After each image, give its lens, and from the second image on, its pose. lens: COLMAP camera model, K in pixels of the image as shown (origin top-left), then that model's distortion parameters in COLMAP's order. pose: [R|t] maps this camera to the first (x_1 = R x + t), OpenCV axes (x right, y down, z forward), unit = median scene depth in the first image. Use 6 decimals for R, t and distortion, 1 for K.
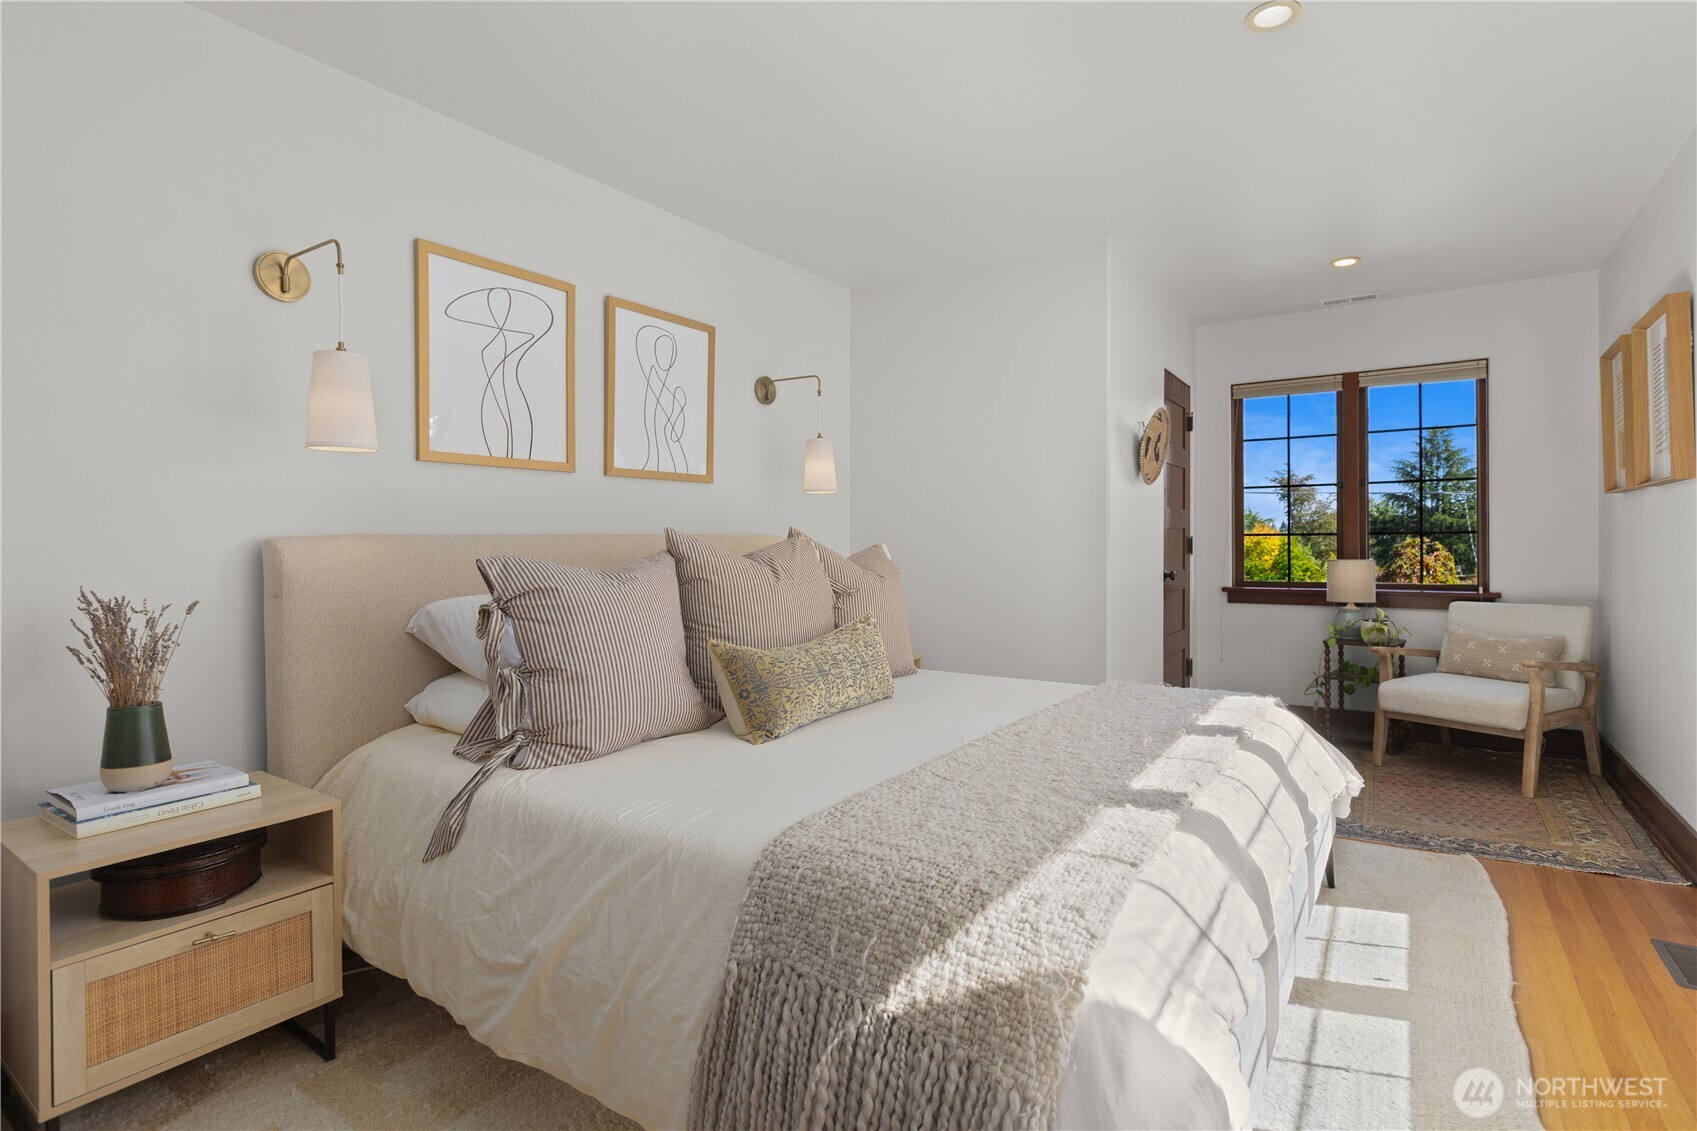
lens RADIAL K [[838.2, 0, 854.2], [0, 838.2, 548.2], [0, 0, 1]] dist [-0.005597, -0.000276]
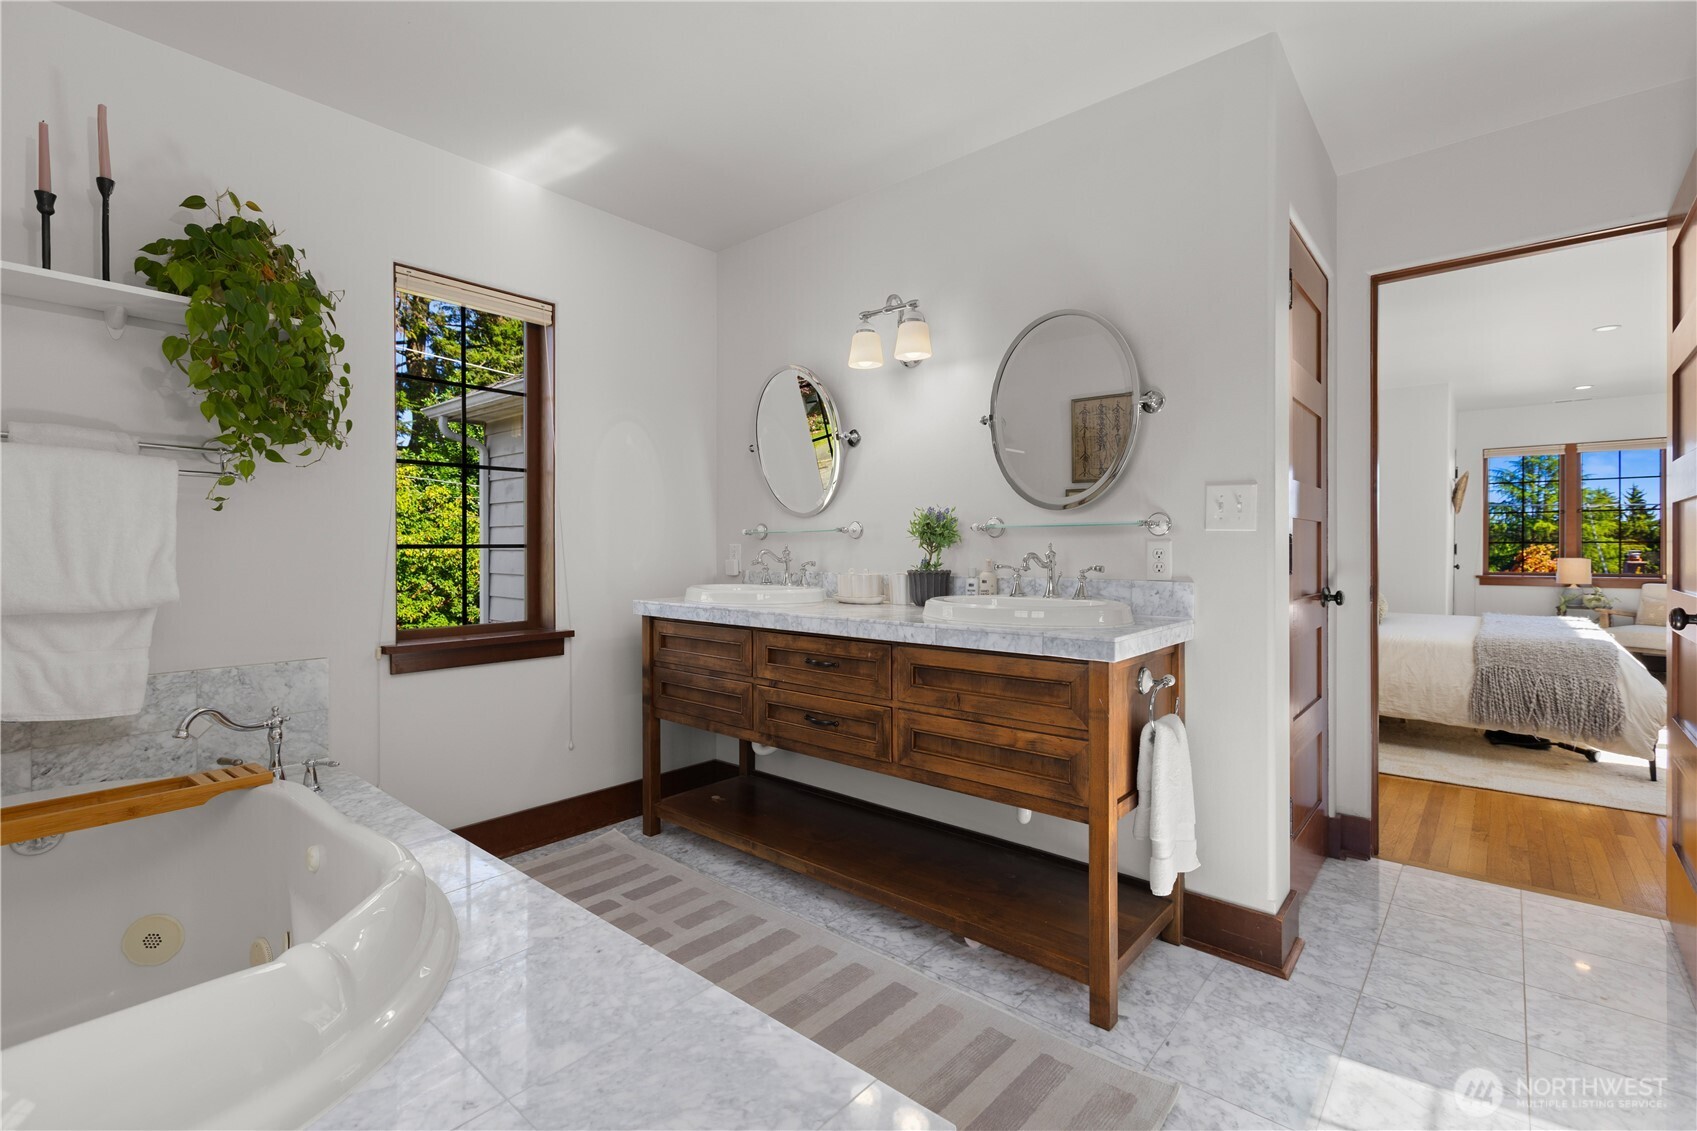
lens RADIAL K [[772.0, 0, 837.9], [0, 772.0, 548.0], [0, 0, 1]] dist [-0.002018, 0.001105]
pose [[0.992783, 0.007364, -0.119699, -0.854286], [-0.007715, 0.999967, -0.002471, 0.010836], [0.119677, 0.003377, 0.992807, -0.881547]]
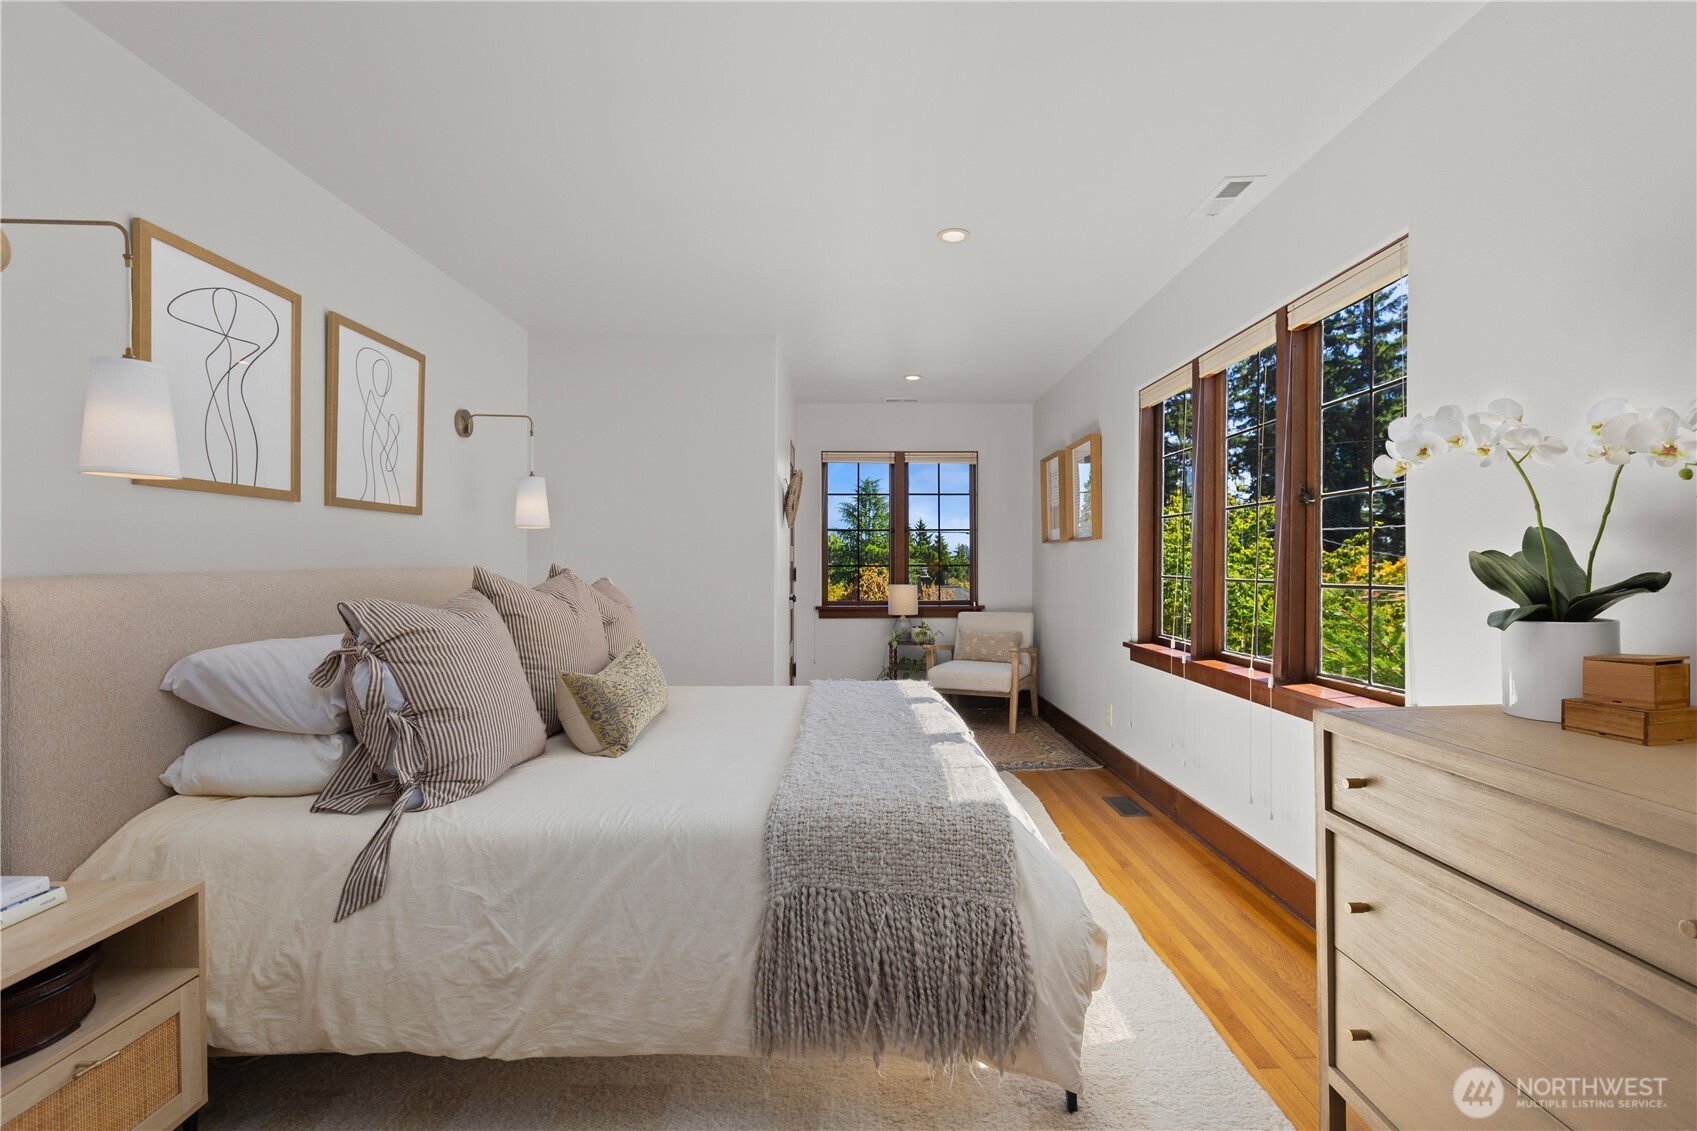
lens RADIAL K [[772.0, 0, 877.0], [0, 772.0, 572.4], [0, 0, 1]] dist [-0.002018, 0.001105]
pose [[0.809123, -0.001425, 0.587638, -0.265696], [-0.000584, 0.999995, 0.003229, -0.013989], [-0.587639, -0.002955, 0.809118, -0.039707]]
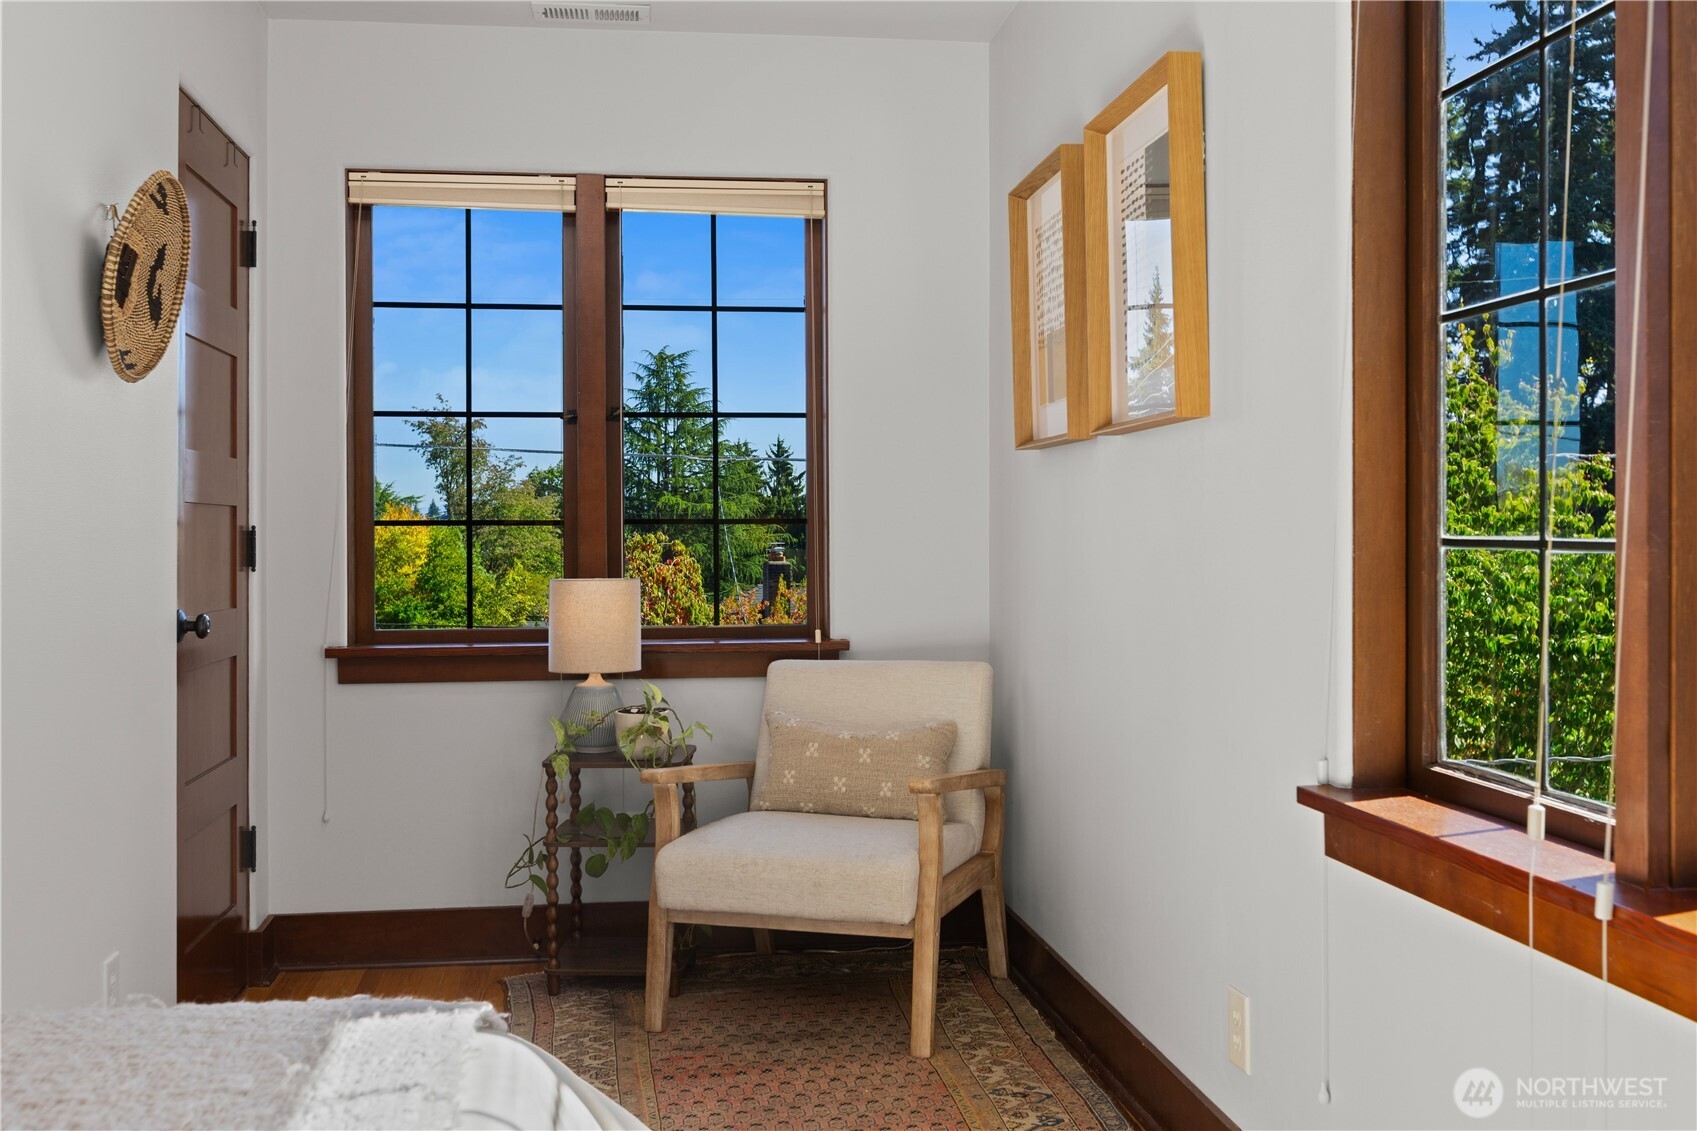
lens RADIAL K [[1641.9, 0, 844.2], [0, 1641.9, 553.3], [0, 0, 1]] dist [-0.014072, 0.000000]
pose [[0.751811, -0.003194, 0.659371, 0.130686], [0.002566, 0.999995, 0.001918, -0.001979], [-0.659374, 0.000250, 0.751815, 0.295082]]
